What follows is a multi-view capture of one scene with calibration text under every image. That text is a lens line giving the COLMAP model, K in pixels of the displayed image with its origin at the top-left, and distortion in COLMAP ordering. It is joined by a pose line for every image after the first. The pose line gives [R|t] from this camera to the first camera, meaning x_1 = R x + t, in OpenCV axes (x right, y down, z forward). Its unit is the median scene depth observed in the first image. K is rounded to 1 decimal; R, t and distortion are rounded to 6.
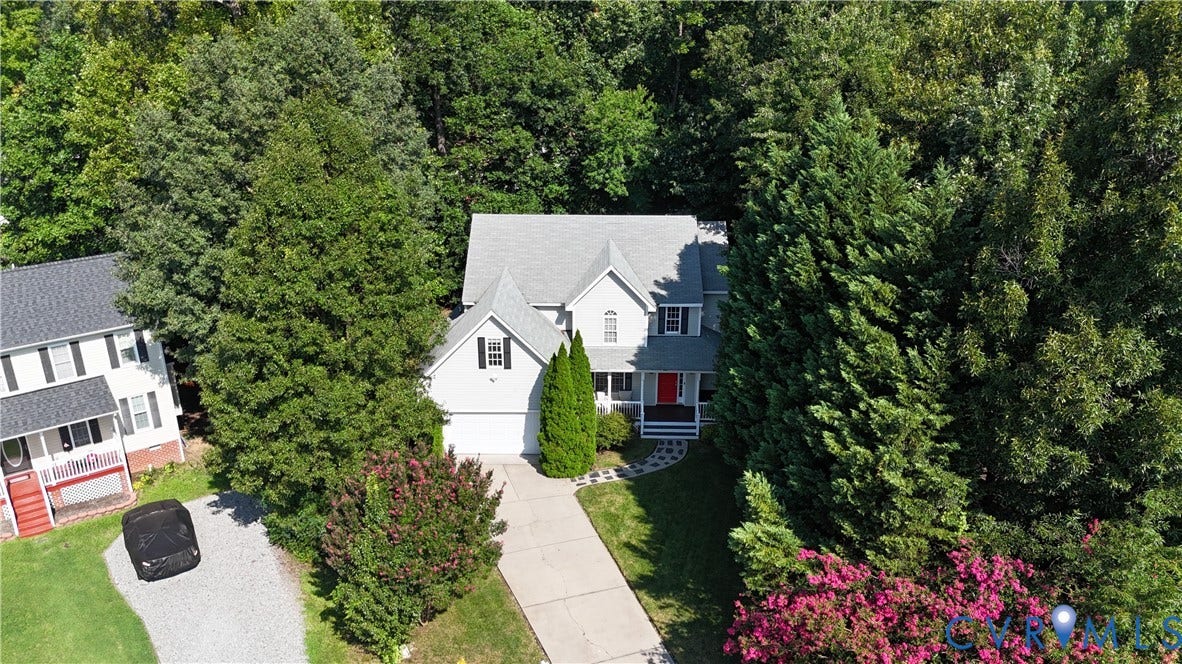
lens RADIAL K [[905.7, 0, 591.0], [0, 905.7, 332.0], [0, 0, 1]] dist [0.000624, 0.000035]
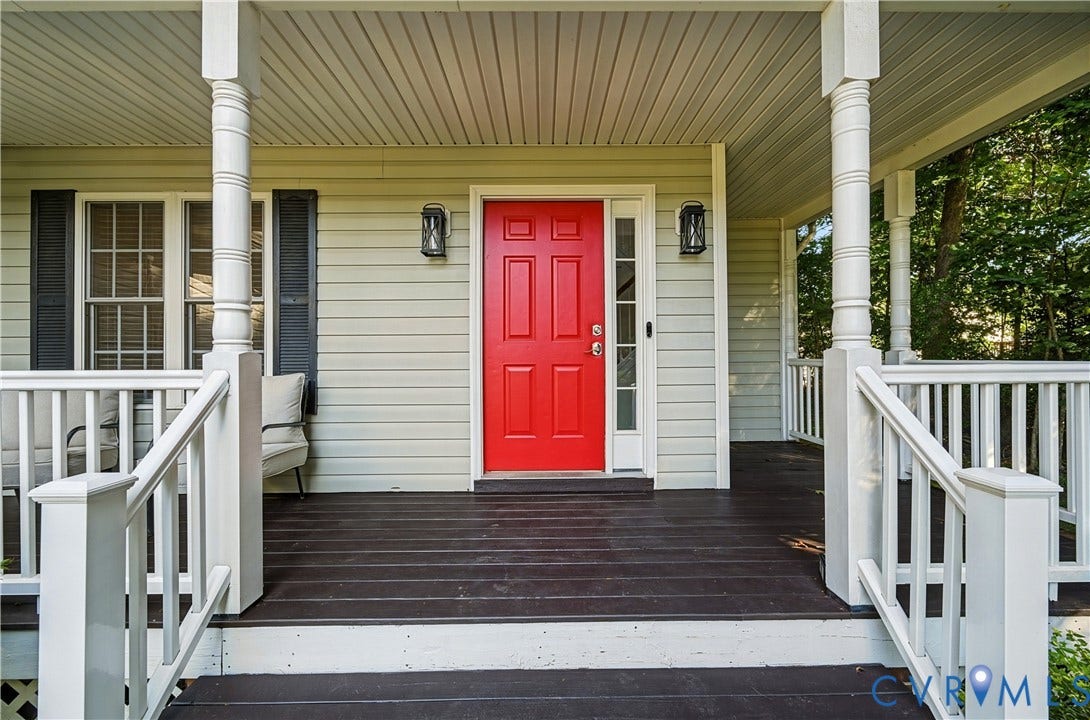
lens RADIAL K [[432.8, 0, 549.3], [0, 432.8, 354.7], [0, 0, 1]] dist [-0.001393, -0.000176]
pose [[0.999207, -0.009764, 0.038611, 0.089262], [0.024310, 0.917444, -0.397123, 0.096798], [-0.031546, 0.397746, 0.916953, 1.003352]]
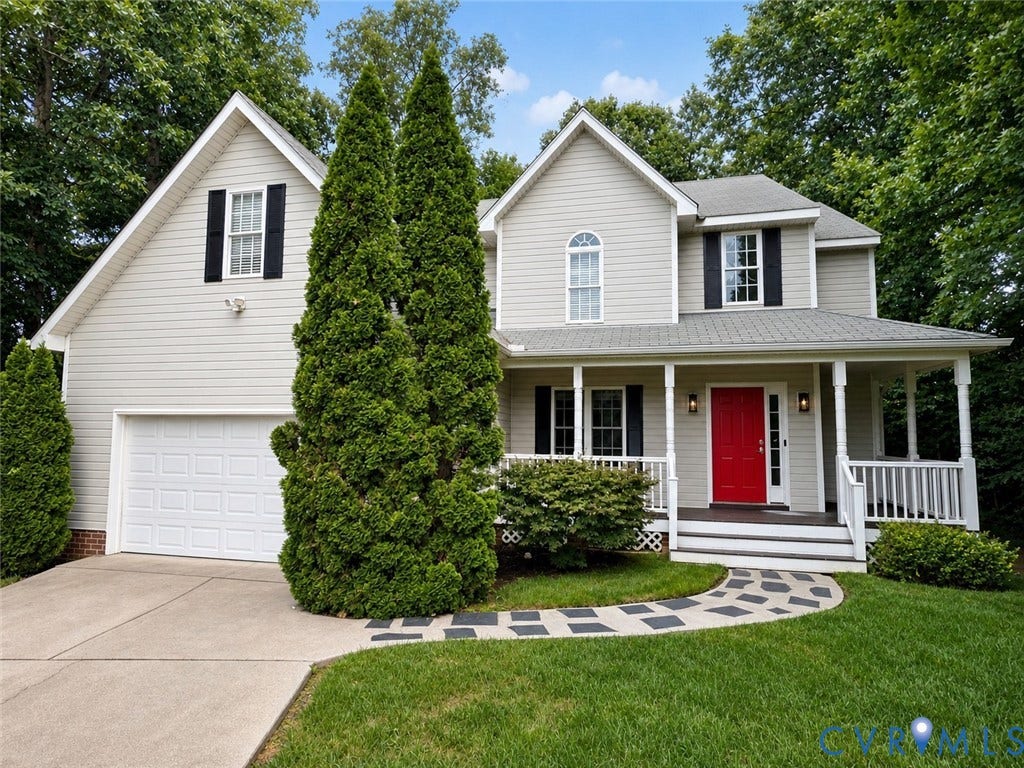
lens RADIAL K [[567.3, 0, 515.6], [0, 567.3, 389.5], [0, 0, 1]] dist [0.010820, 0.000139]
pose [[0.977545, -0.008515, -0.210555, 0.046476], [-0.090617, 0.885095, -0.456504, 0.167344], [0.190248, 0.465333, 0.864448, 0.819457]]
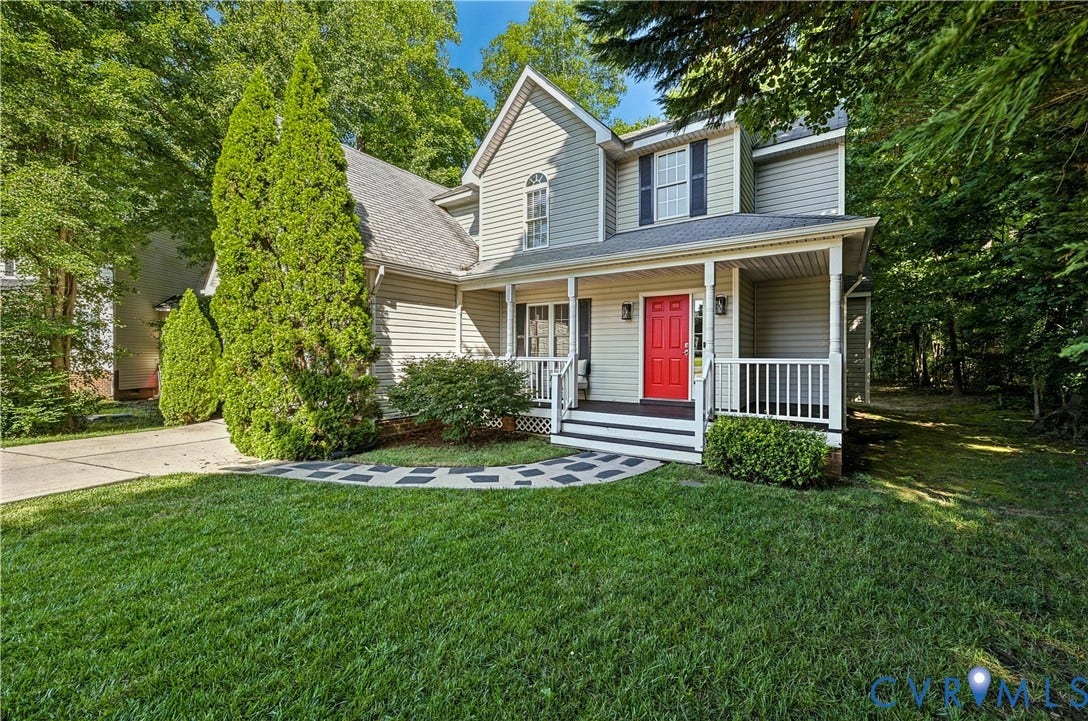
lens RADIAL K [[430.4, 0, 547.2], [0, 430.4, 354.6], [0, 0, 1]] dist [0.002481, 0.000198]
pose [[0.838735, -0.000415, -0.544539, 0.160748], [-0.214854, 0.918617, -0.331633, 0.149987], [0.500361, 0.395149, 0.770387, 0.879556]]
